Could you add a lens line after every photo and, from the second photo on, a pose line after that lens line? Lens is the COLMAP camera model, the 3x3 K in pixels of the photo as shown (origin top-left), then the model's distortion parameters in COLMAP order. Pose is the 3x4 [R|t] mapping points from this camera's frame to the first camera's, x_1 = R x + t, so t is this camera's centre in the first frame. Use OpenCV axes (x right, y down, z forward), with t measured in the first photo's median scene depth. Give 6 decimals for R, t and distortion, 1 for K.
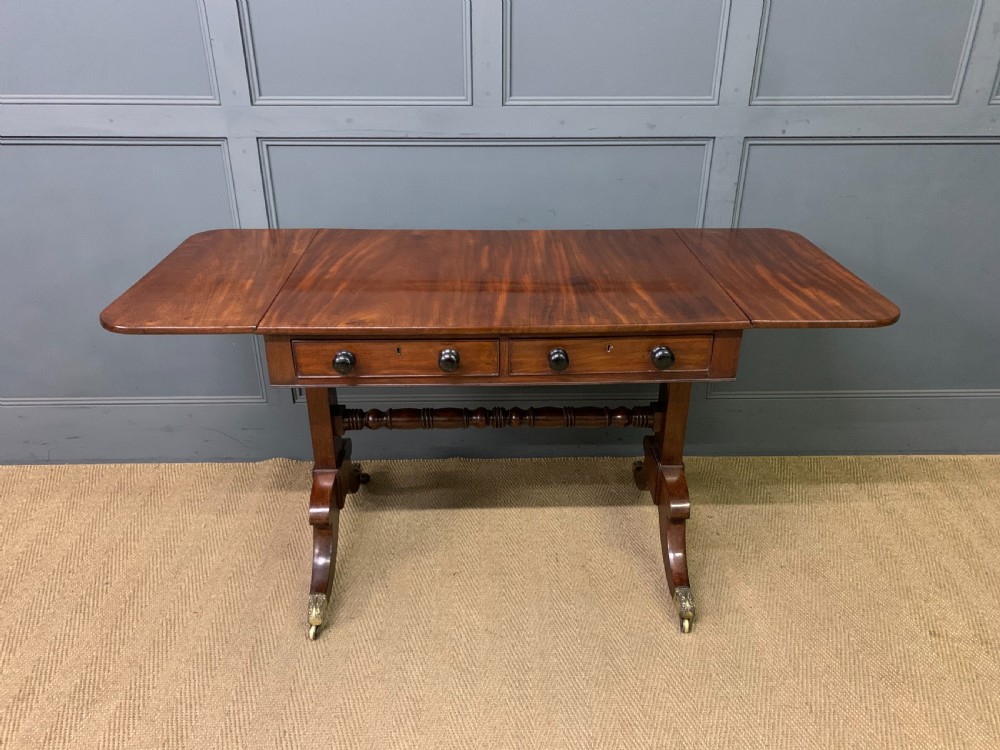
lens RADIAL K [[766.7, 0, 502.4], [0, 766.7, 379.7], [0, 0, 1]] dist [0.040370, -0.005828]
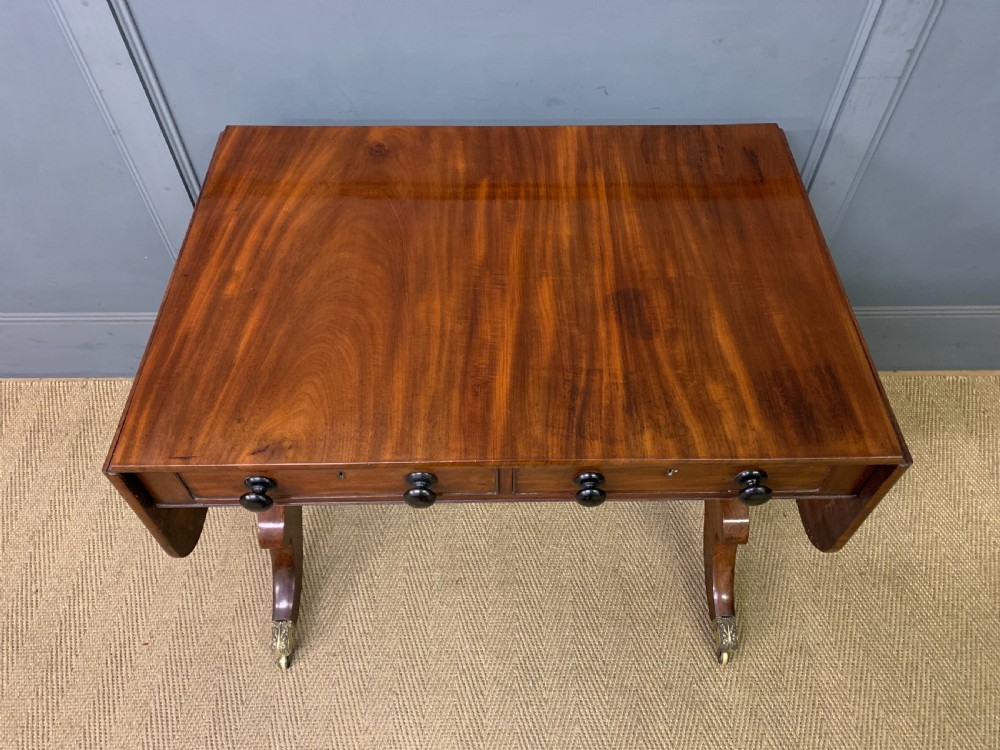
lens RADIAL K [[769.1, 0, 503.0], [0, 769.1, 366.0], [0, 0, 1]] dist [0.011318, 0.010641]
pose [[0.999790, 0.012931, -0.015923, 0.007366], [-0.004727, 0.900611, 0.434599, -0.329051], [0.019961, -0.434433, 0.900483, 0.377687]]
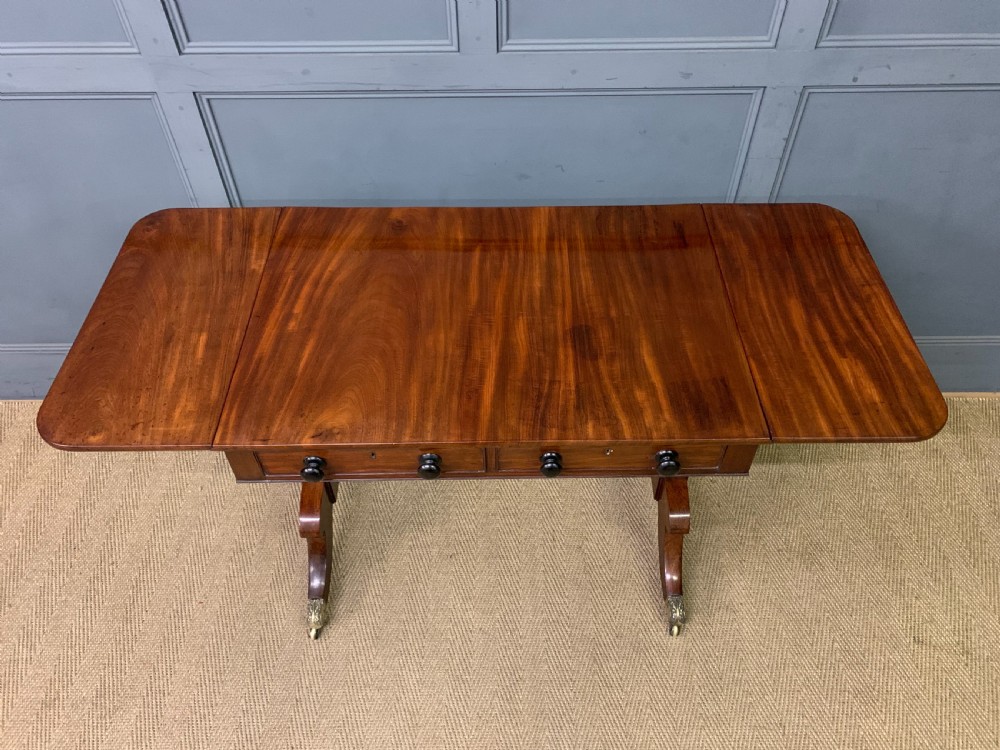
lens RADIAL K [[768.8, 0, 503.8], [0, 768.8, 374.0], [0, 0, 1]] dist [0.033201, 0.001514]
pose [[0.999686, 0.009486, -0.023197, 0.030936], [-0.000290, 0.929920, 0.367761, -0.375981], [0.025060, -0.367639, 0.929631, 0.163445]]
